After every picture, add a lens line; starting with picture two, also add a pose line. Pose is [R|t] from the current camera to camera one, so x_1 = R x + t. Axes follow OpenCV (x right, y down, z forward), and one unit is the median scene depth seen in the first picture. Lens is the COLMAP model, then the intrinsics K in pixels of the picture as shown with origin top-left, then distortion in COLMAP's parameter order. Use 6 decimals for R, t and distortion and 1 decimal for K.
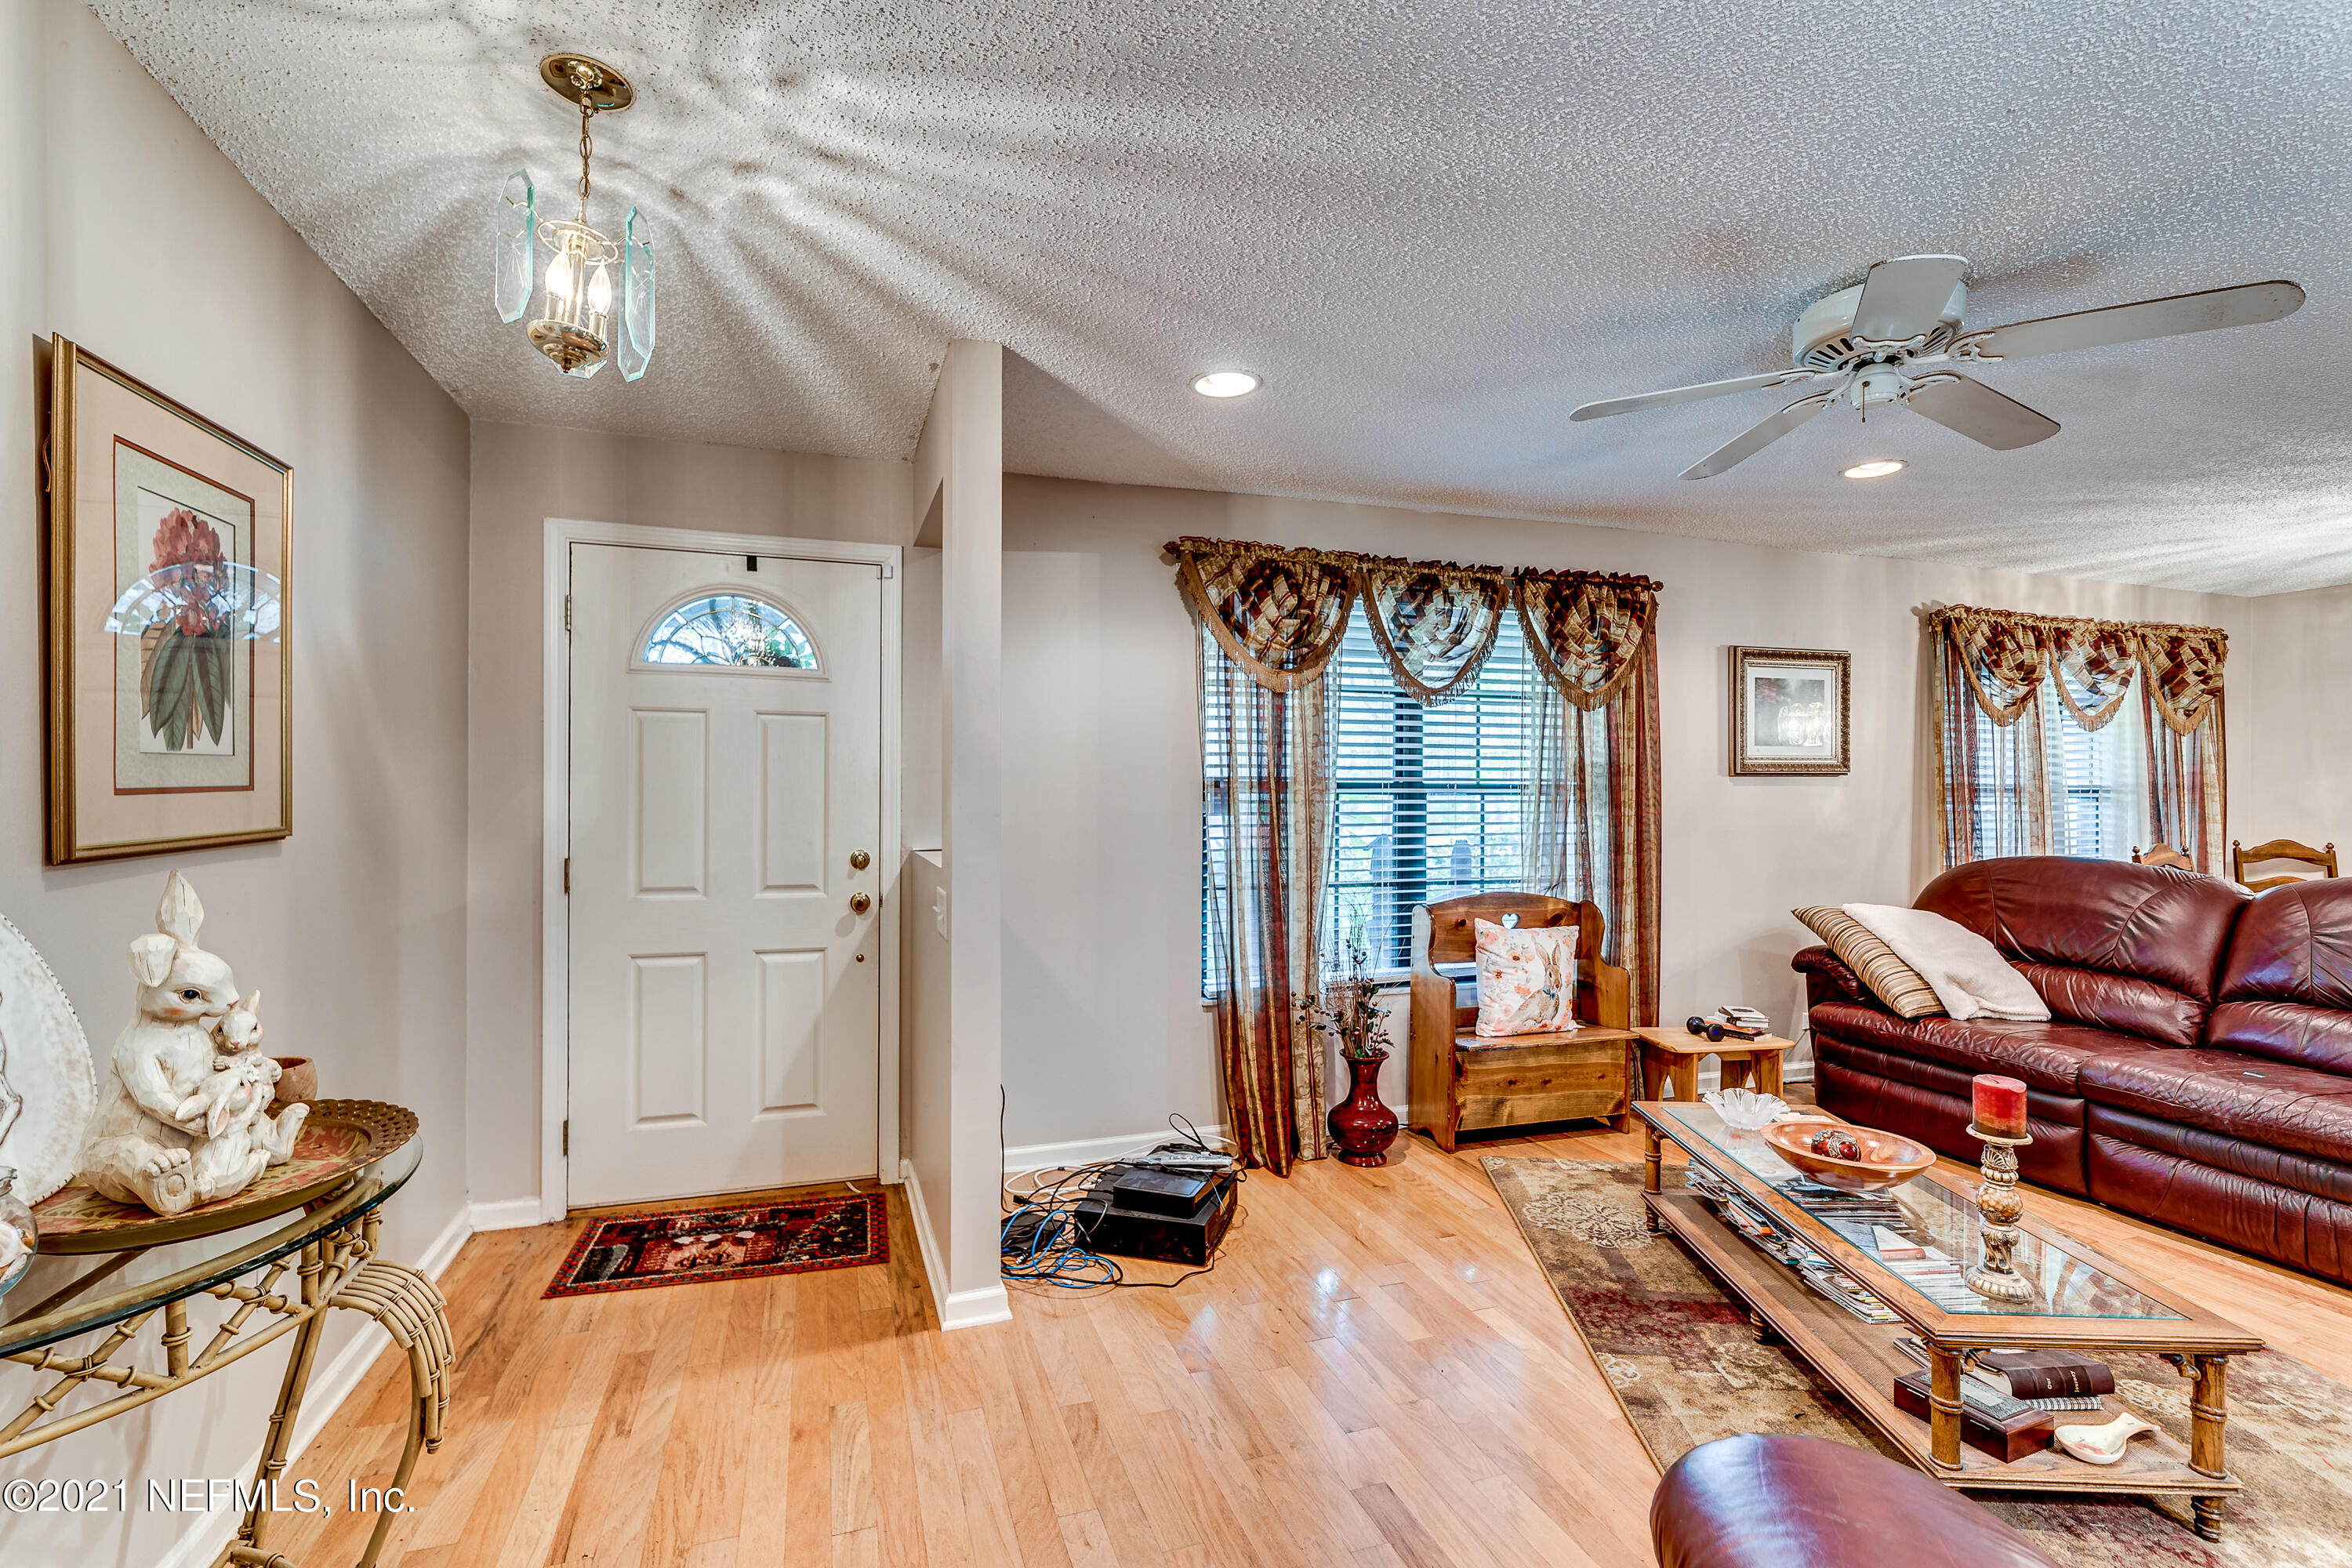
lens RADIAL K [[1028.3, 0, 1161.2], [0, 1028.3, 794.7], [0, 0, 1]] dist [-0.001399, -0.000355]
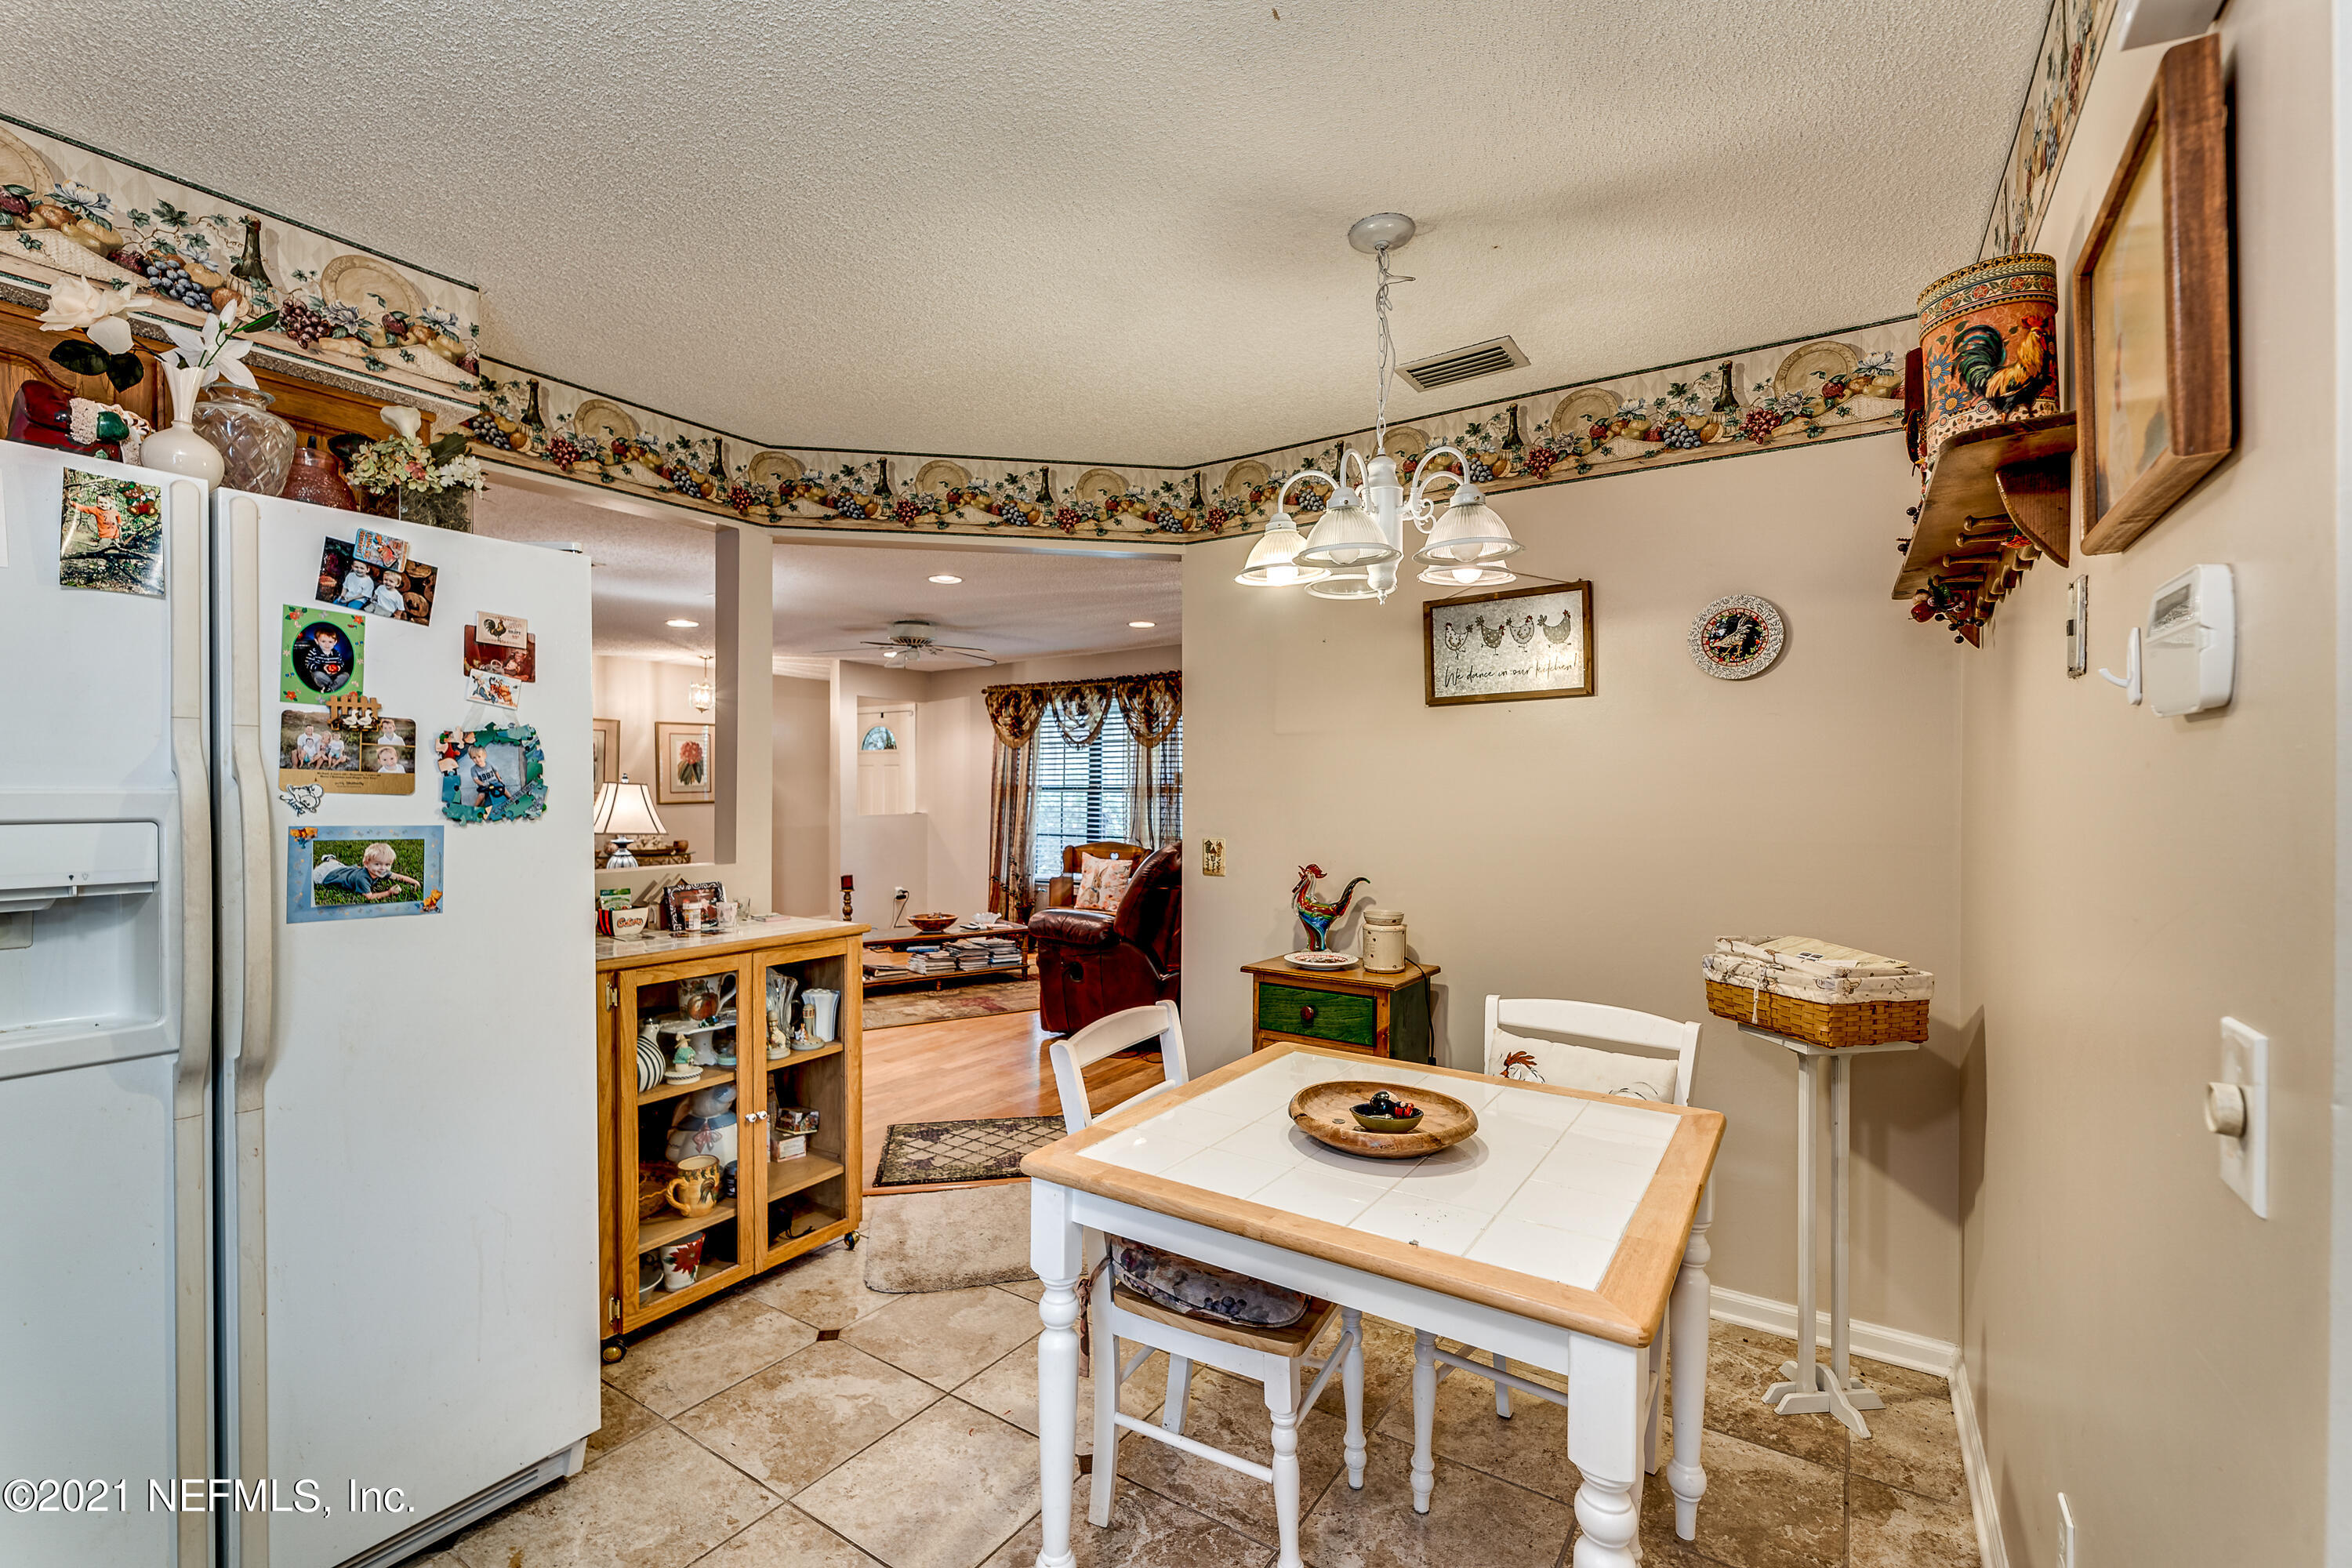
lens RADIAL K [[1006.3, 0, 1170.6], [0, 1006.3, 789.9], [0, 0, 1]] dist [-0.004323, -0.001123]
pose [[0.615882, -0.004532, -0.787825, 1.998864], [0.001215, 0.999988, -0.004802, 0.004527], [0.787837, 0.002000, 0.615880, -0.109800]]
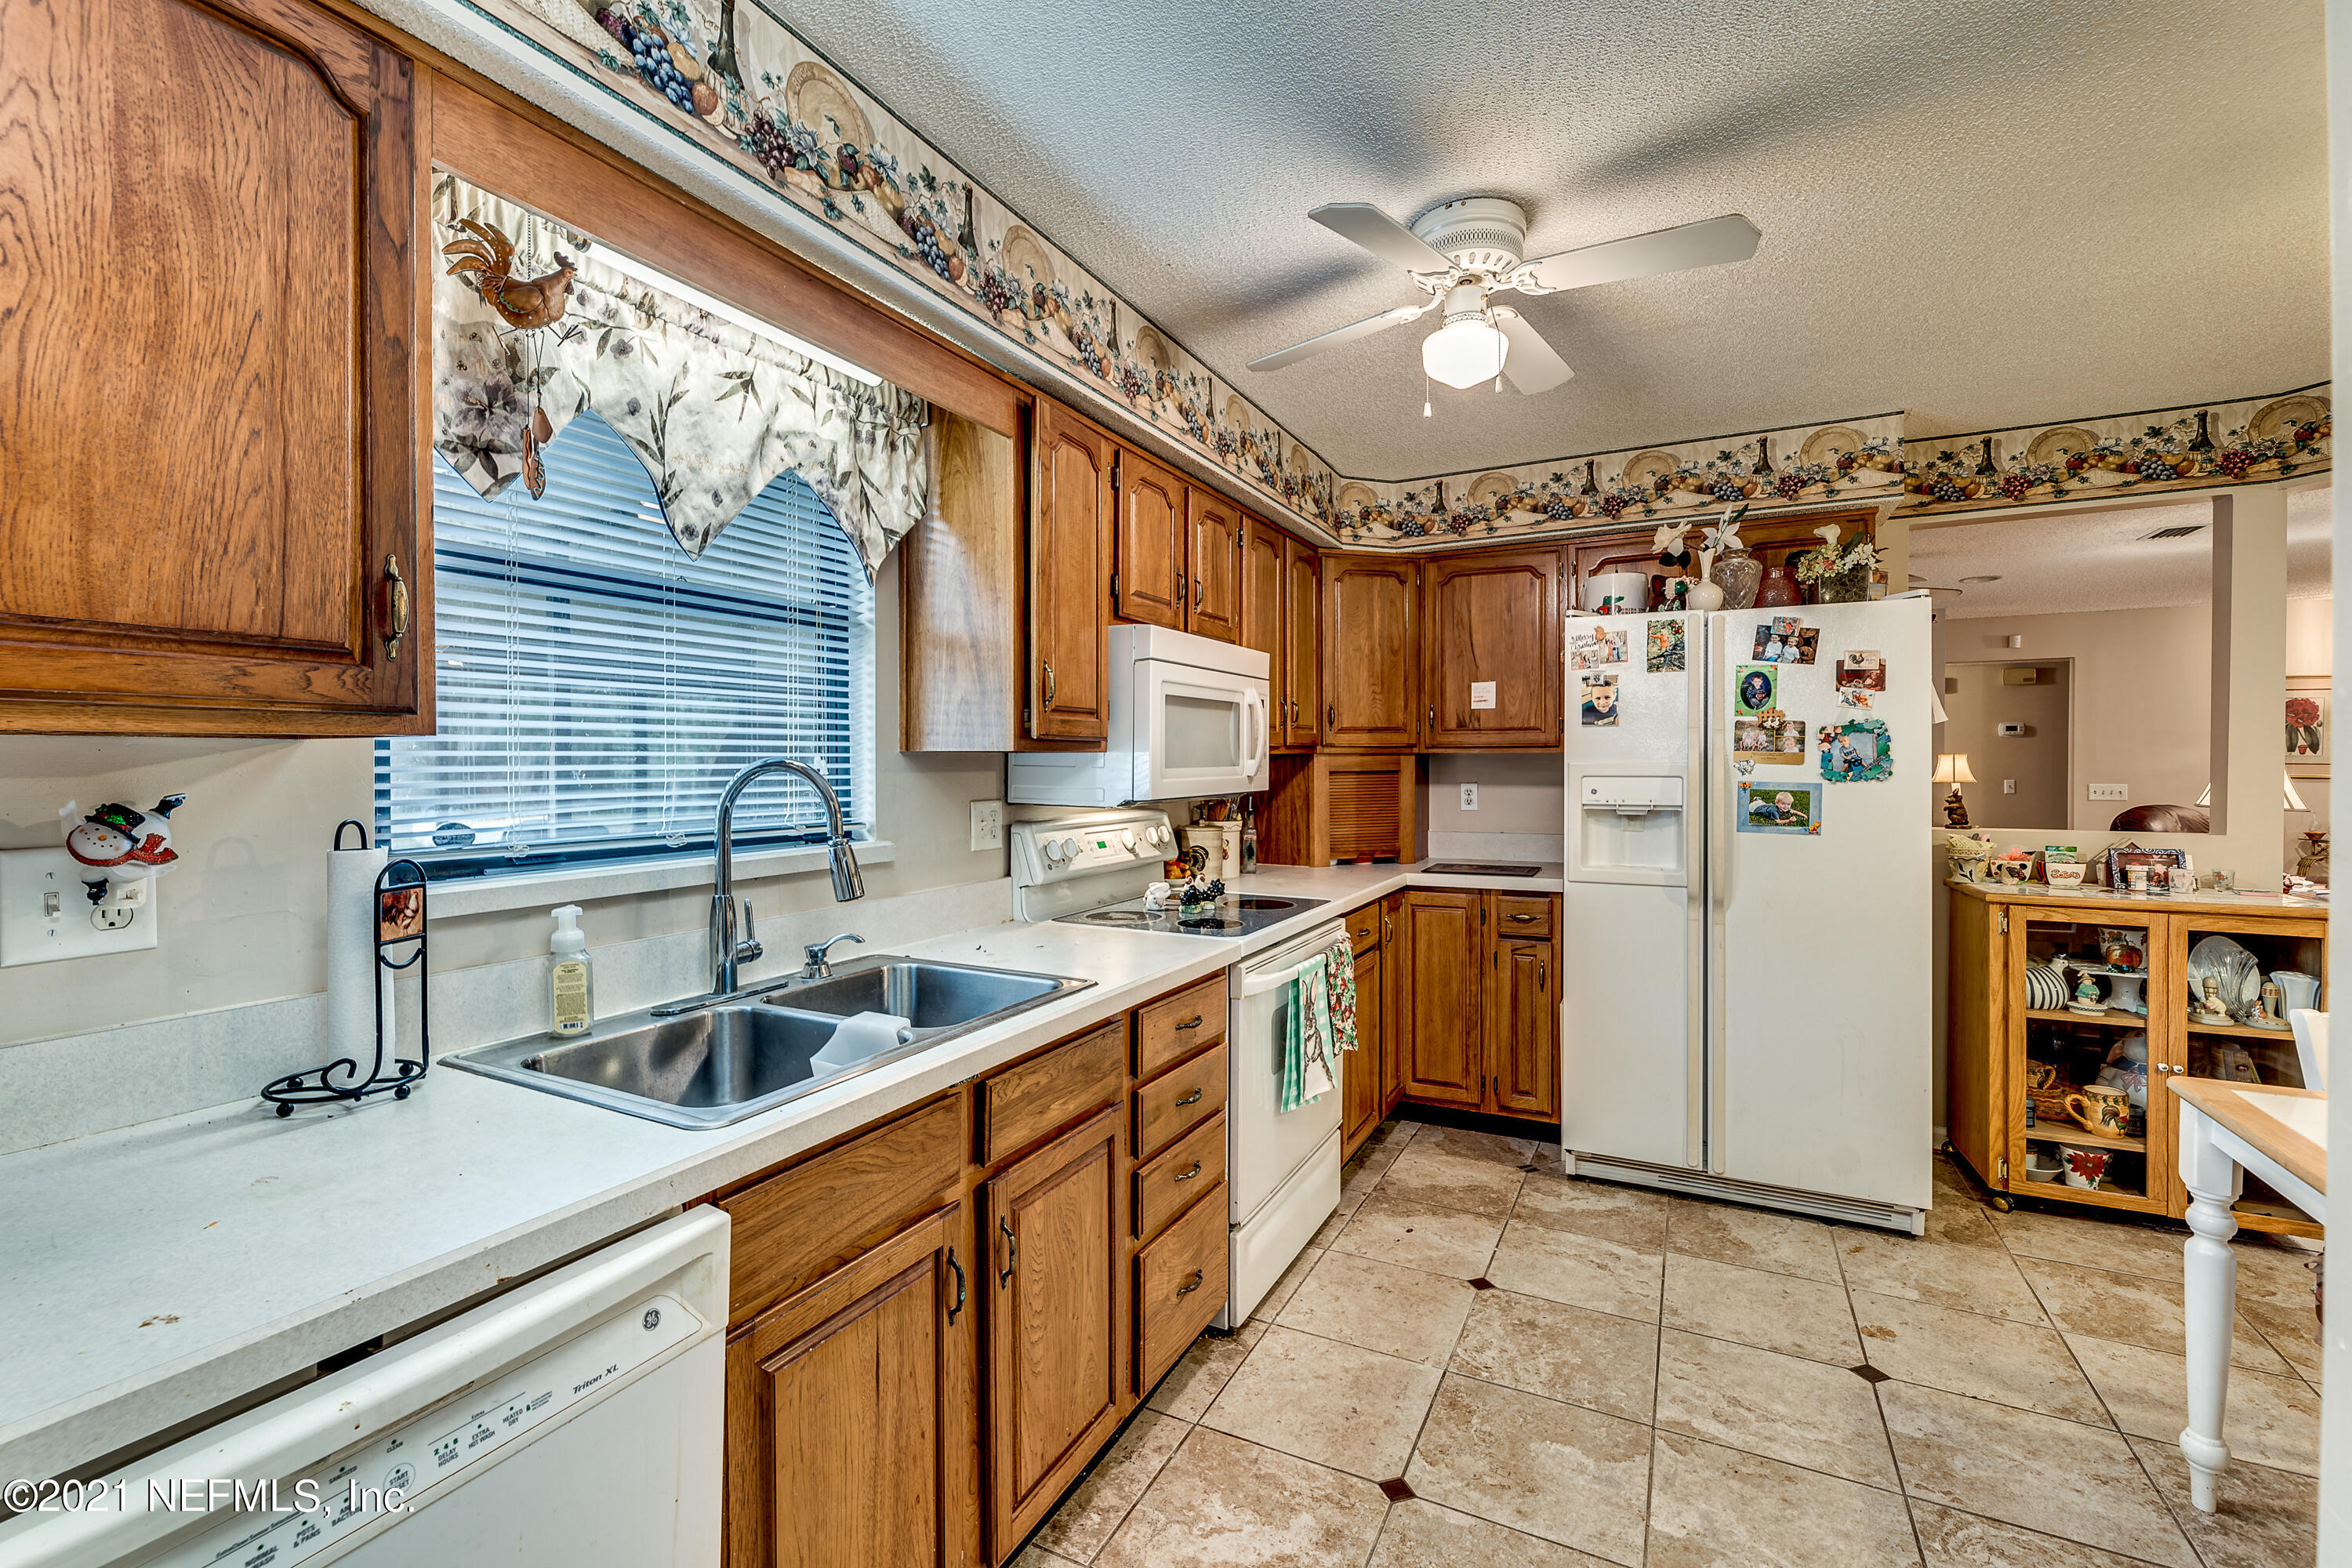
lens RADIAL K [[992.6, 0, 1176.0], [0, 992.6, 784.0], [0, 0, 1]] dist [0.000270, 0.000222]
pose [[-0.718448, 0.011763, -0.695481, 2.275336], [-0.000986, 0.999839, 0.017928, 0.005577], [0.695580, 0.013566, -0.718321, 0.086257]]
